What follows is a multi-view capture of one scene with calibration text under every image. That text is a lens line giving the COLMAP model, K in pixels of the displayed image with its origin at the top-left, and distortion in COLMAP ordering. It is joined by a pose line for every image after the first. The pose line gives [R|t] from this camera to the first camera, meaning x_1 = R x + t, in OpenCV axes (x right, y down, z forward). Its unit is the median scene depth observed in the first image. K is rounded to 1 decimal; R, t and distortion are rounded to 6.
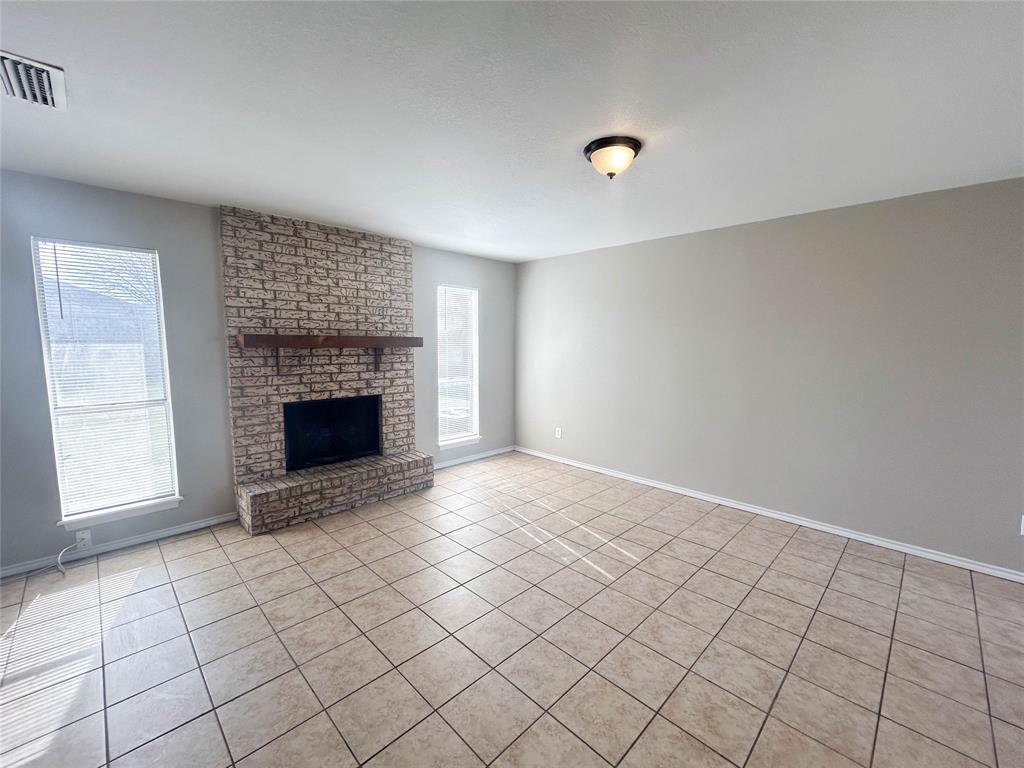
lens RADIAL K [[421.5, 0, 510.7], [0, 421.5, 384.4], [0, 0, 1]] dist [0.000003, -0.000647]
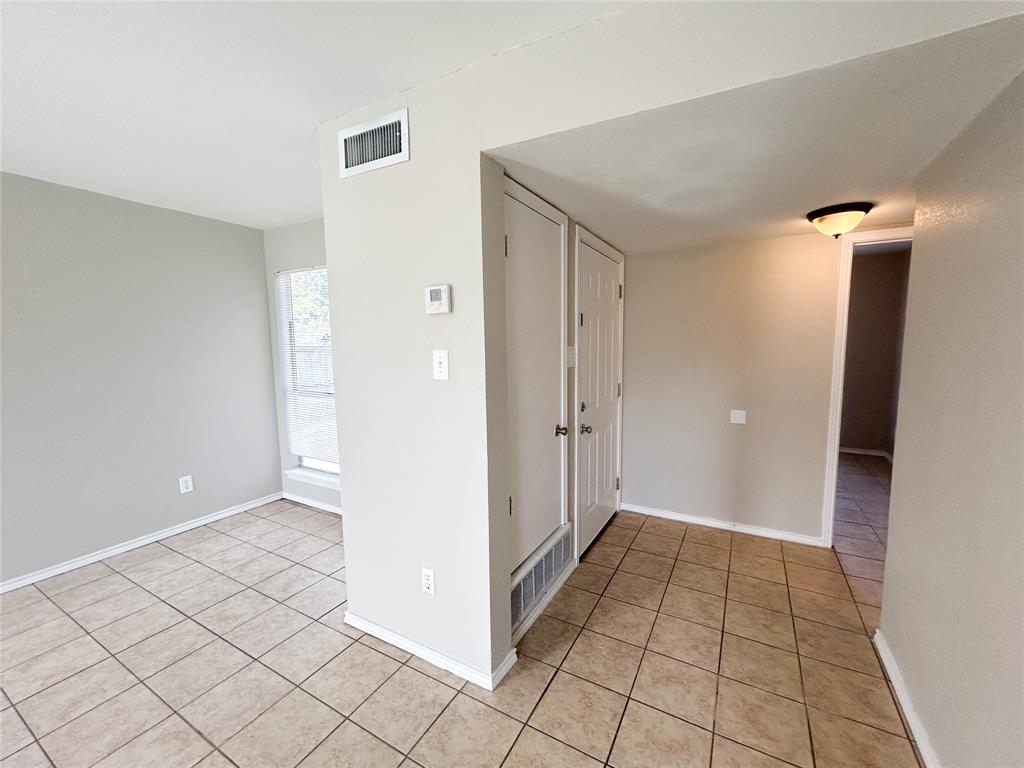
lens RADIAL K [[421.5, 0, 511.0], [0, 421.5, 384.0], [0, 0, 1]] dist [0.000003, -0.000647]
pose [[-0.275582, -0.102152, 0.955834, -0.162388], [0.107391, 0.984841, 0.136215, -0.022025], [-0.955260, 0.140186, -0.260435, 0.239460]]
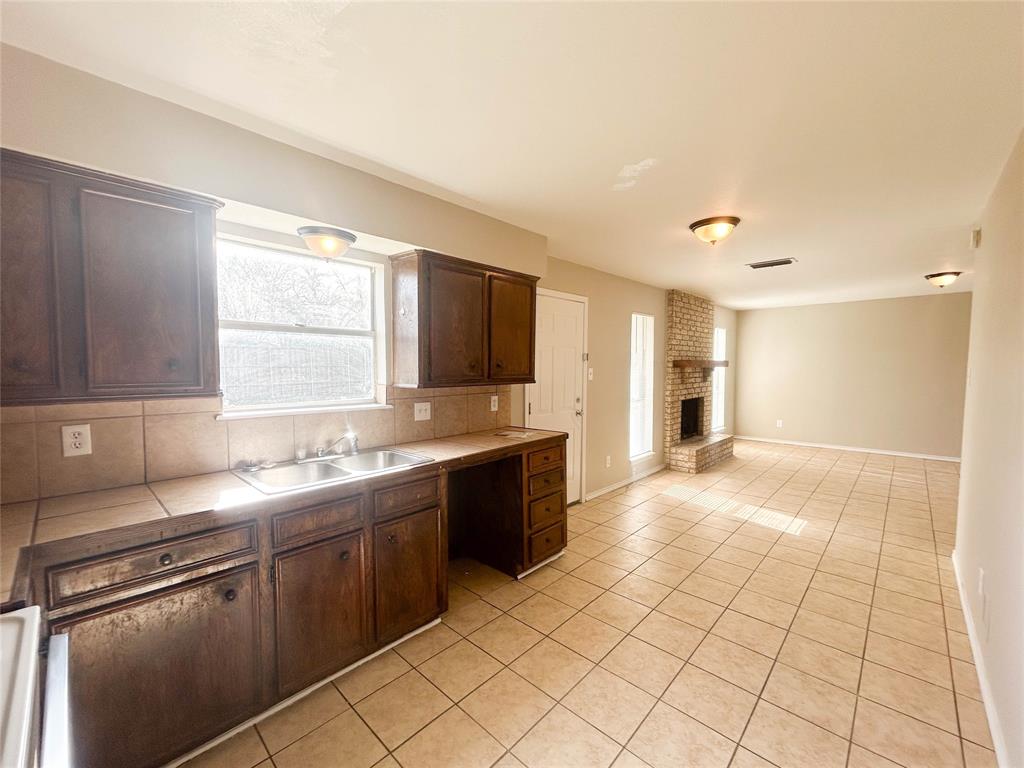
lens RADIAL K [[421.5, 0, 514.1], [0, 421.5, 385.3], [0, 0, 1]] dist [0.000003, -0.000647]
pose [[0.999252, -0.009647, 0.037442, -1.270647], [0.011553, 0.998630, -0.051037, 0.063294], [-0.036899, 0.051431, 0.997995, -0.665644]]
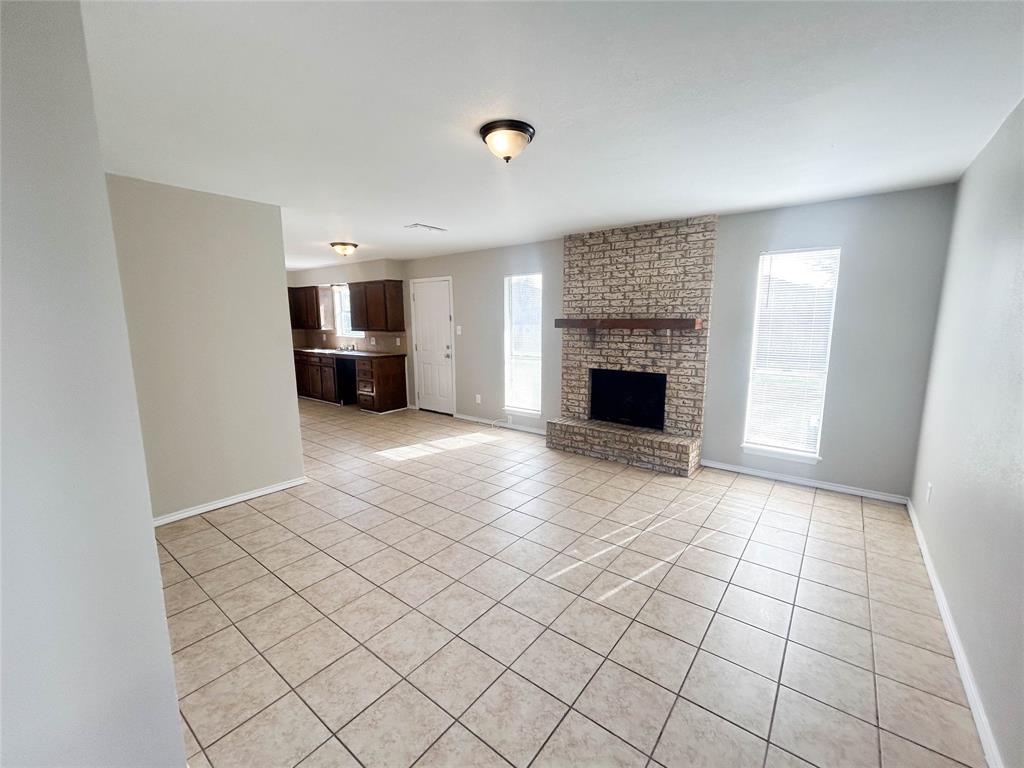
lens RADIAL K [[421.5, 0, 511.9], [0, 421.5, 384.8], [0, 0, 1]] dist [0.000003, -0.000647]
pose [[0.139196, 0.142655, -0.979936, 0.789129], [-0.098597, 0.986649, 0.129627, -0.056289], [0.985344, 0.078575, 0.151403, 0.542638]]
